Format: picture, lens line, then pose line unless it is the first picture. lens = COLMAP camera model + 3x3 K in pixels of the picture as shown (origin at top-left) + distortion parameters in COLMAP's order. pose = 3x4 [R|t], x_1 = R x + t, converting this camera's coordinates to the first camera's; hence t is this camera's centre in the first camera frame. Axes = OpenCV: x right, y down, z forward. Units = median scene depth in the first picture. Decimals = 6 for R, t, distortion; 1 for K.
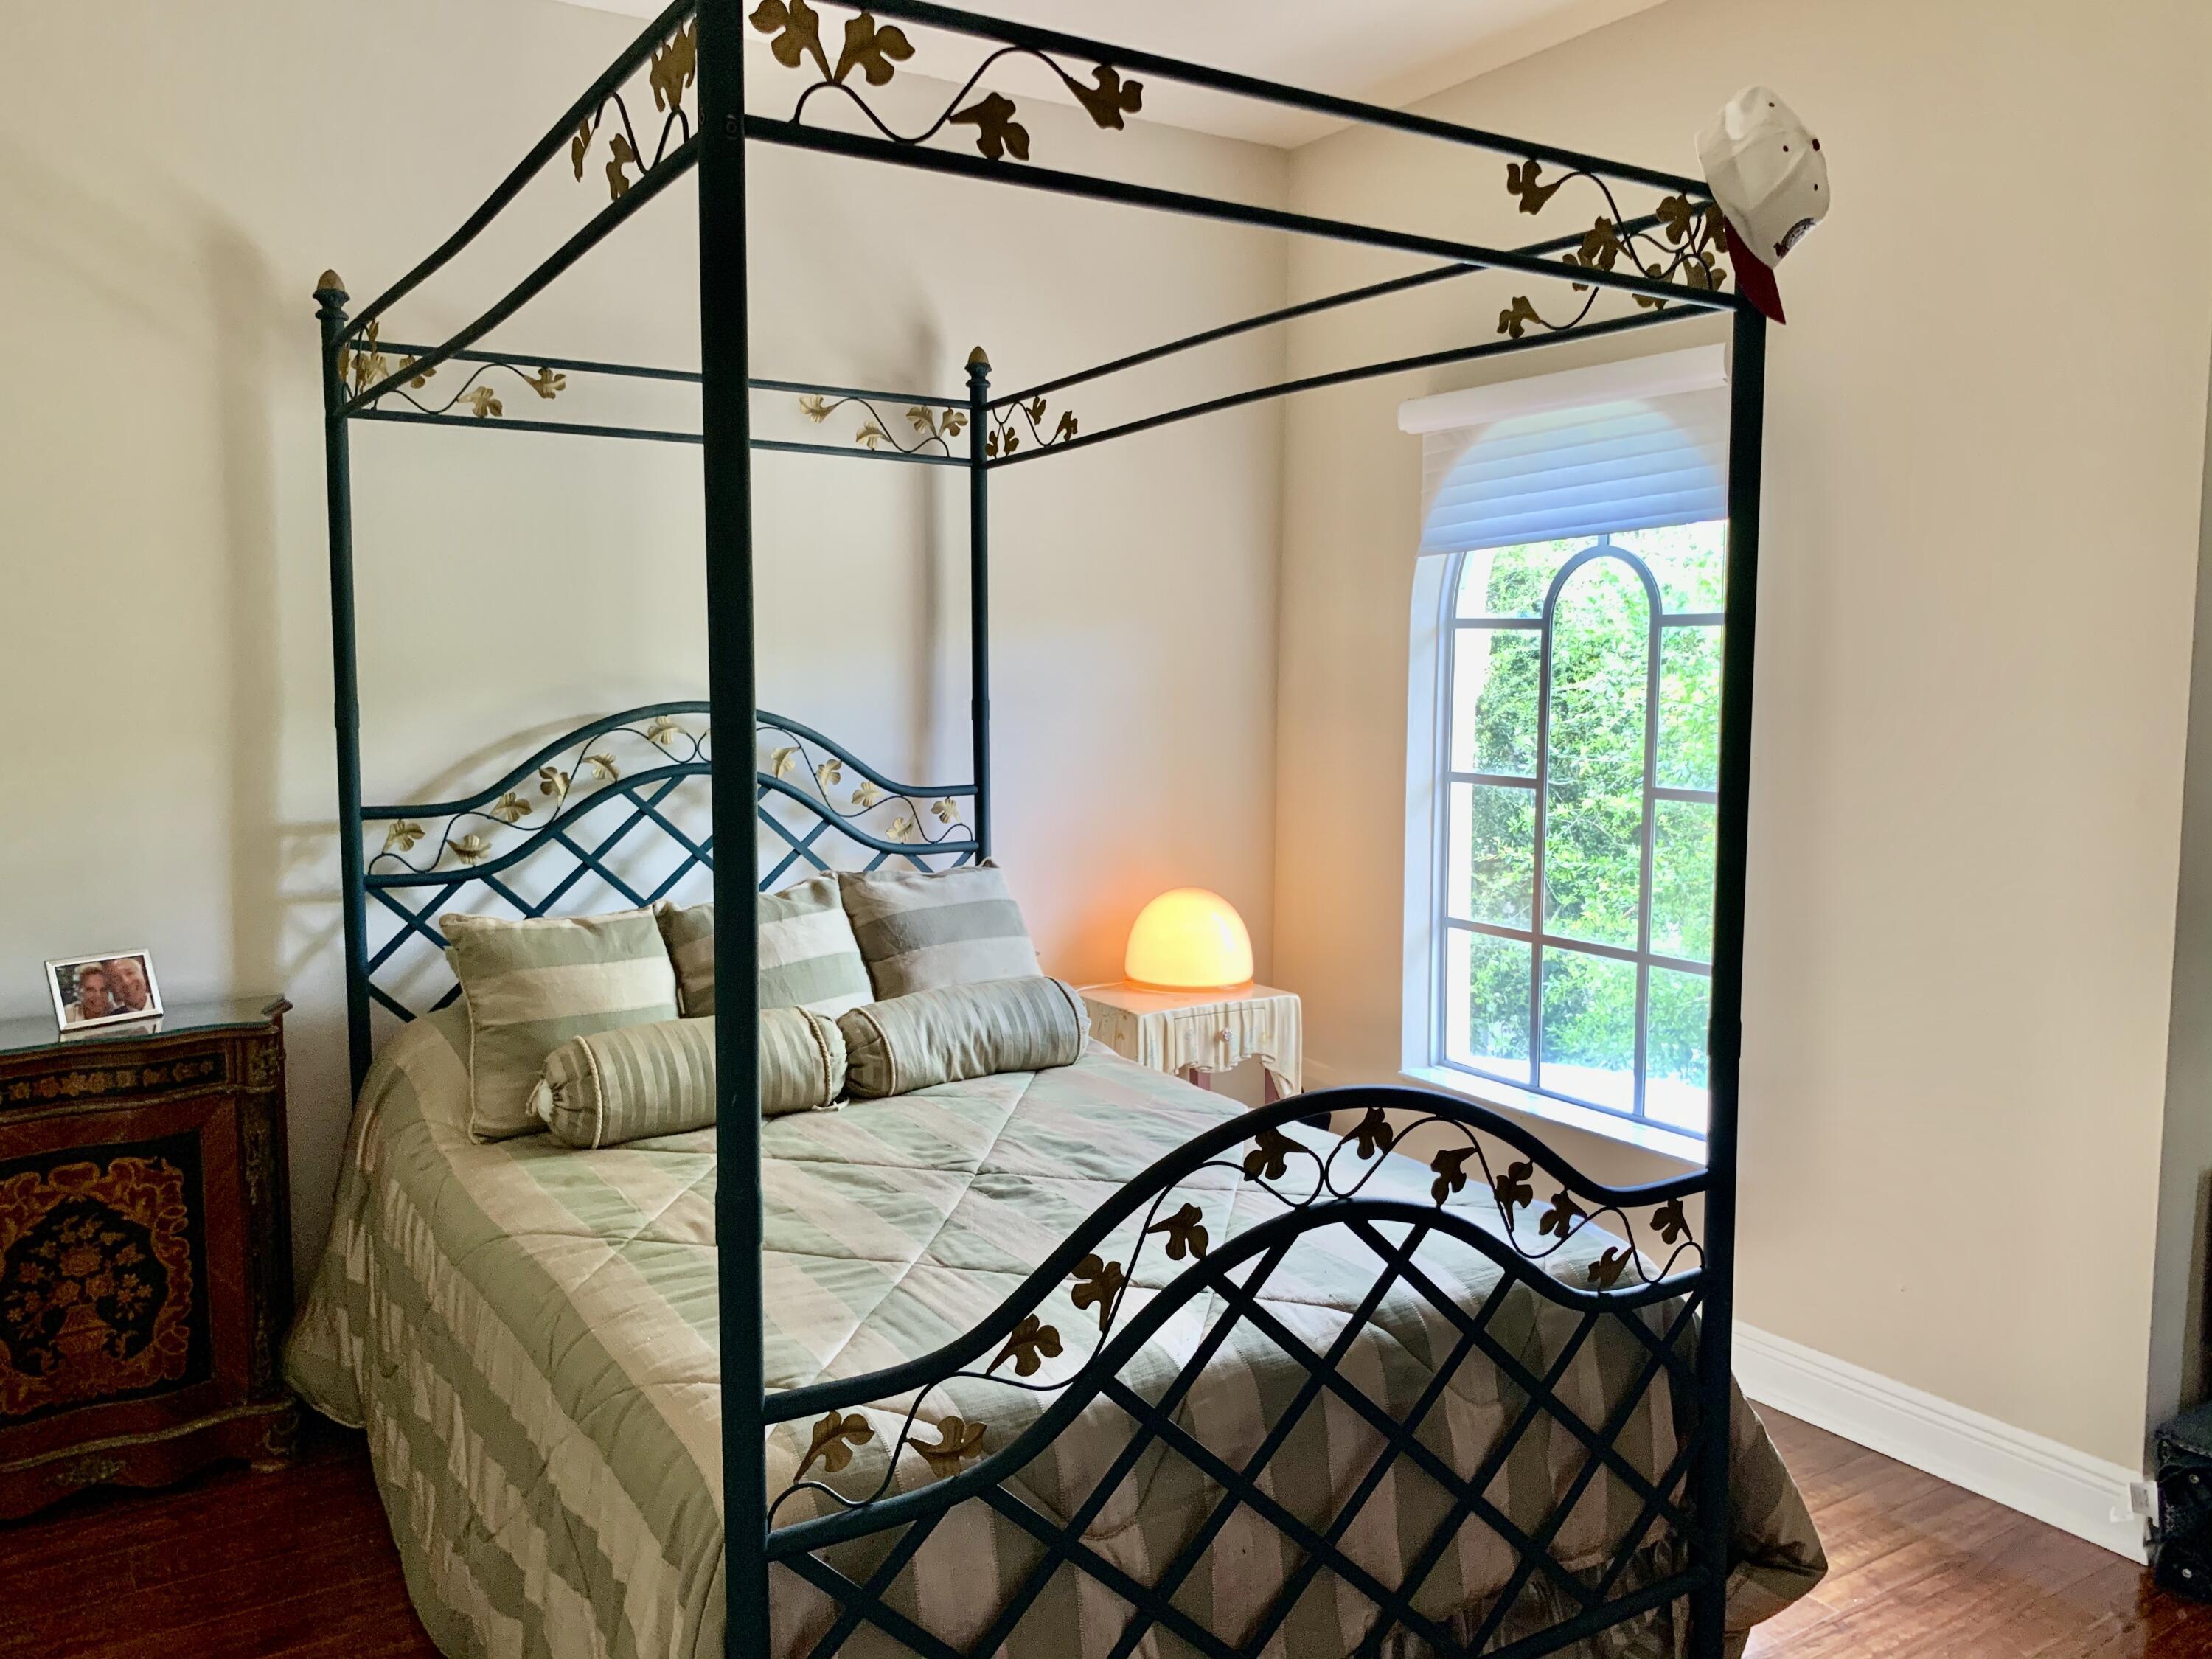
lens RADIAL K [[1704.8, 0, 1106.5], [0, 1704.8, 827.0], [0, 0, 1]] dist [-0.005281, -0.001350]
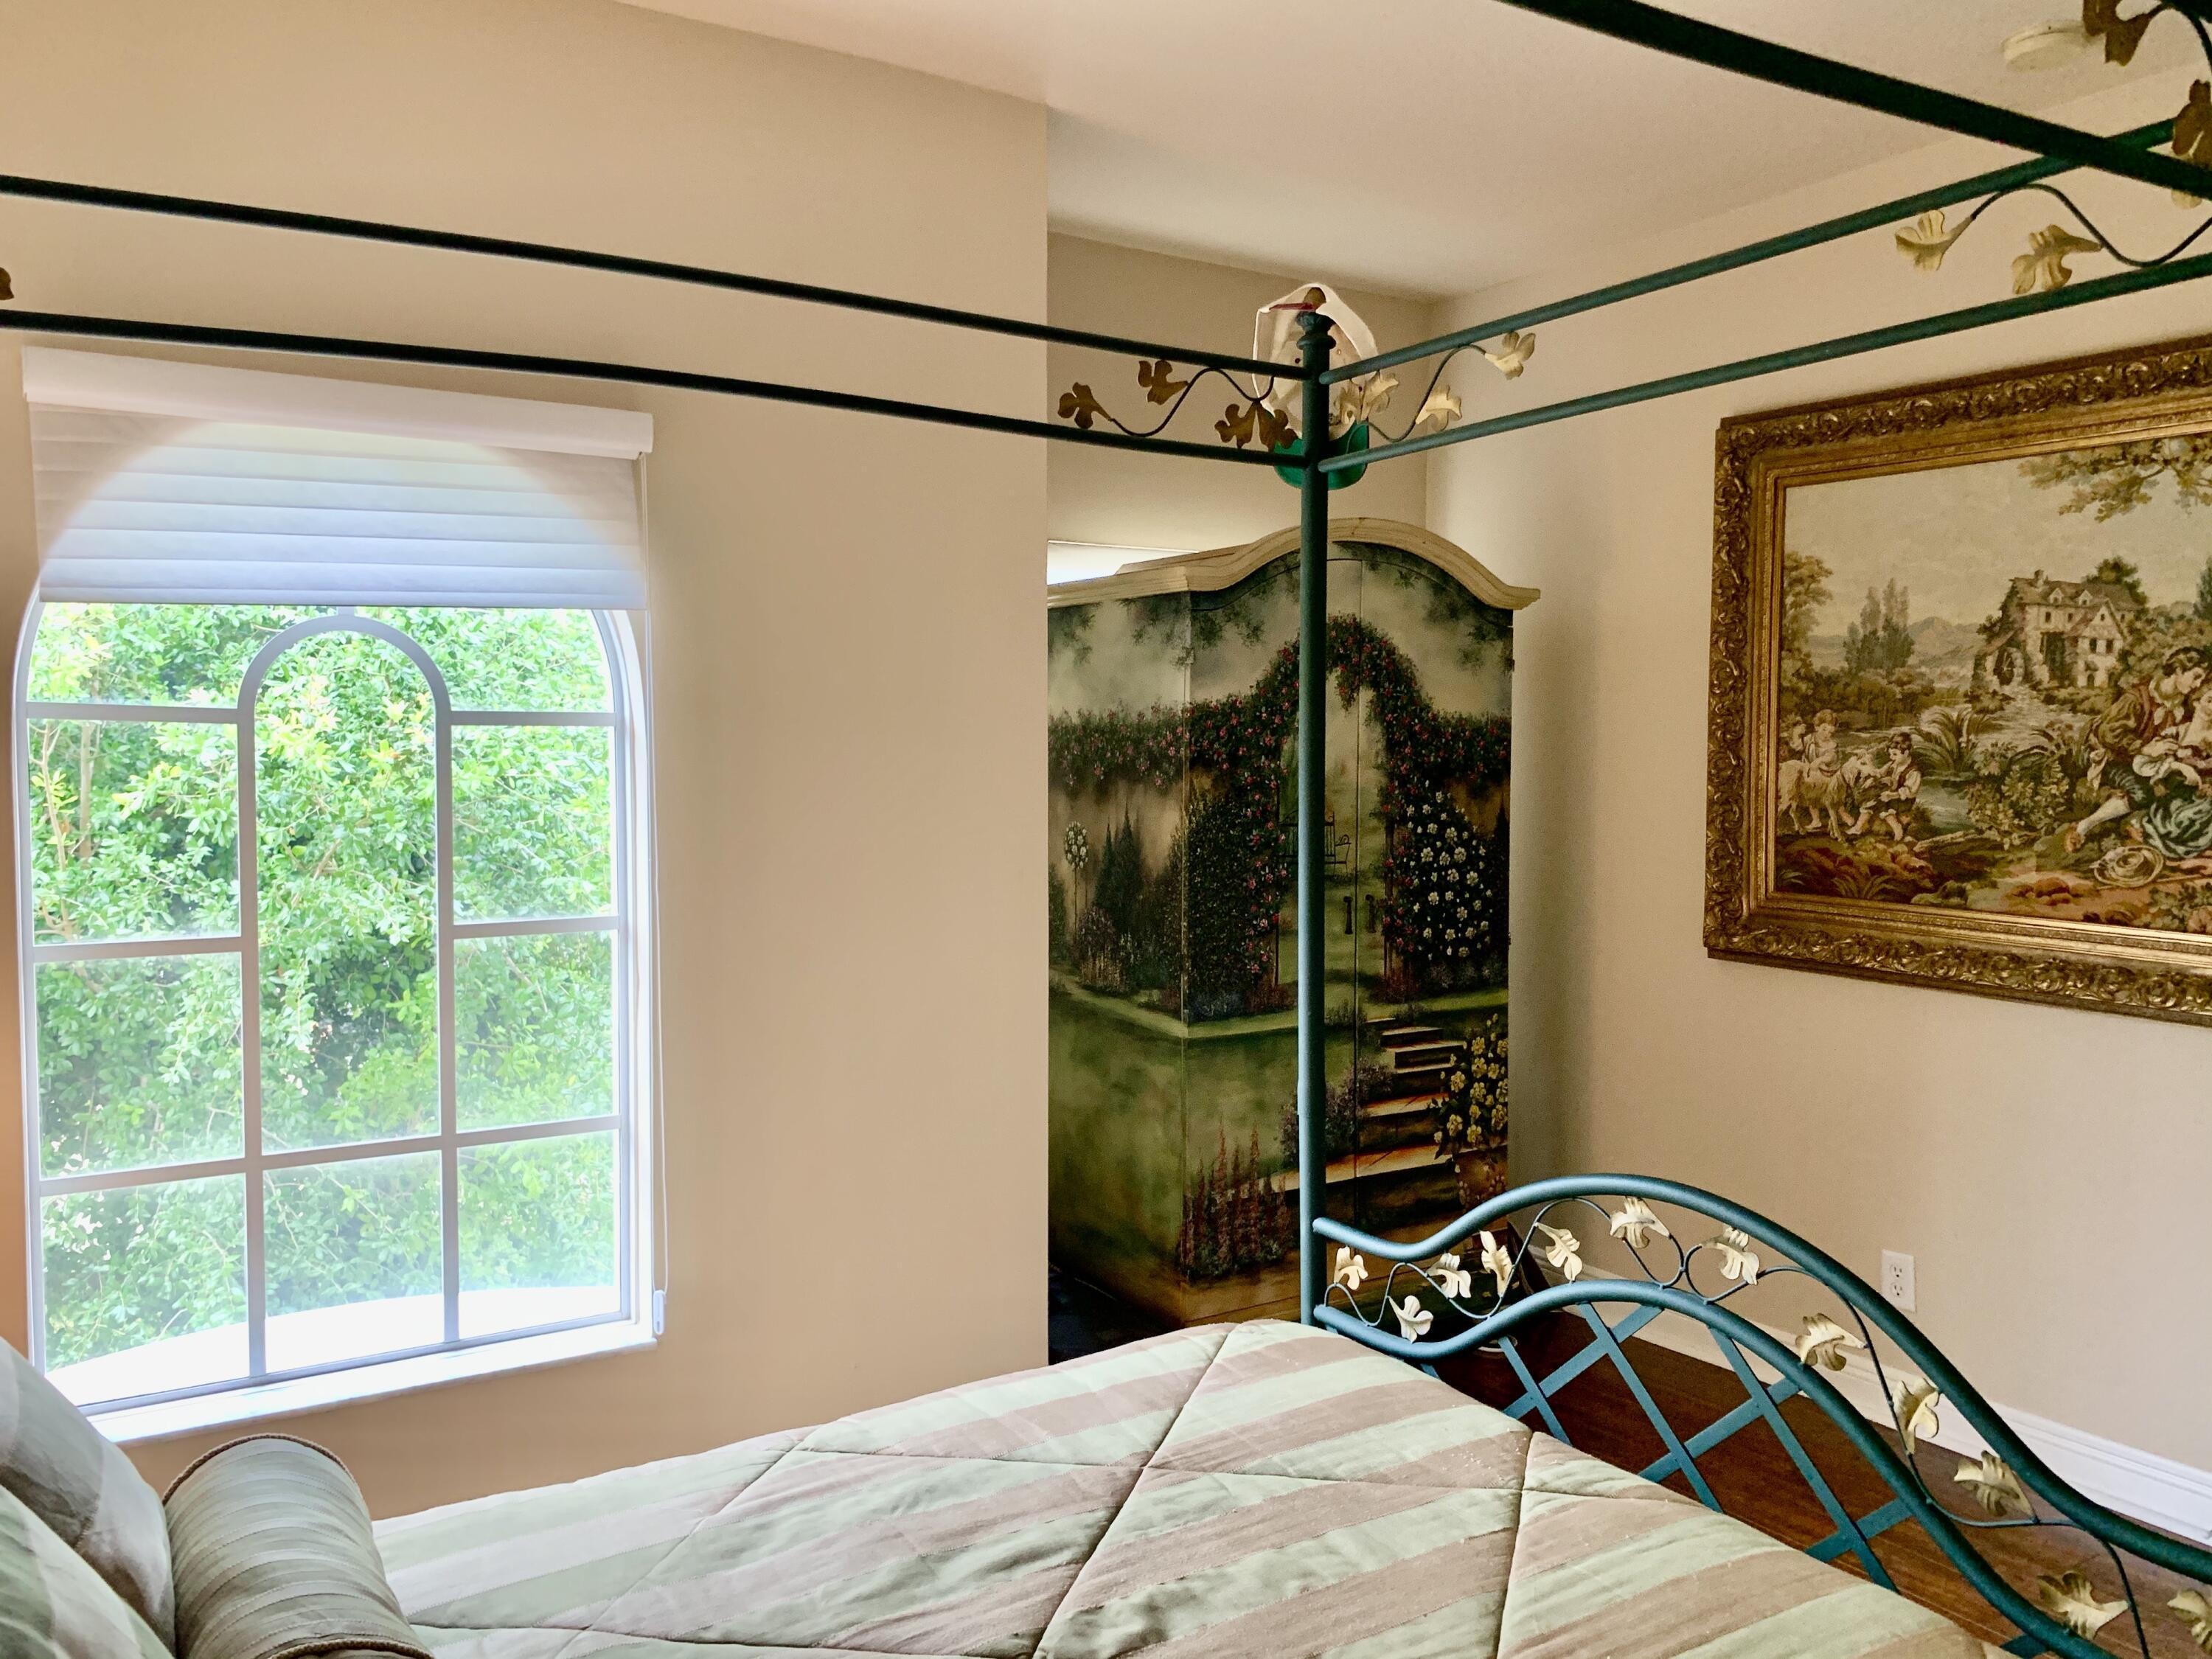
lens RADIAL K [[1704.8, 0, 1103.6], [0, 1704.8, 827.7], [0, 0, 1]] dist [-0.005281, -0.001350]
pose [[0.012355, -0.055420, 0.998387, -0.617977], [0.100863, 0.993439, 0.053897, -0.107758], [-0.994824, 0.100034, 0.017864, 0.886899]]
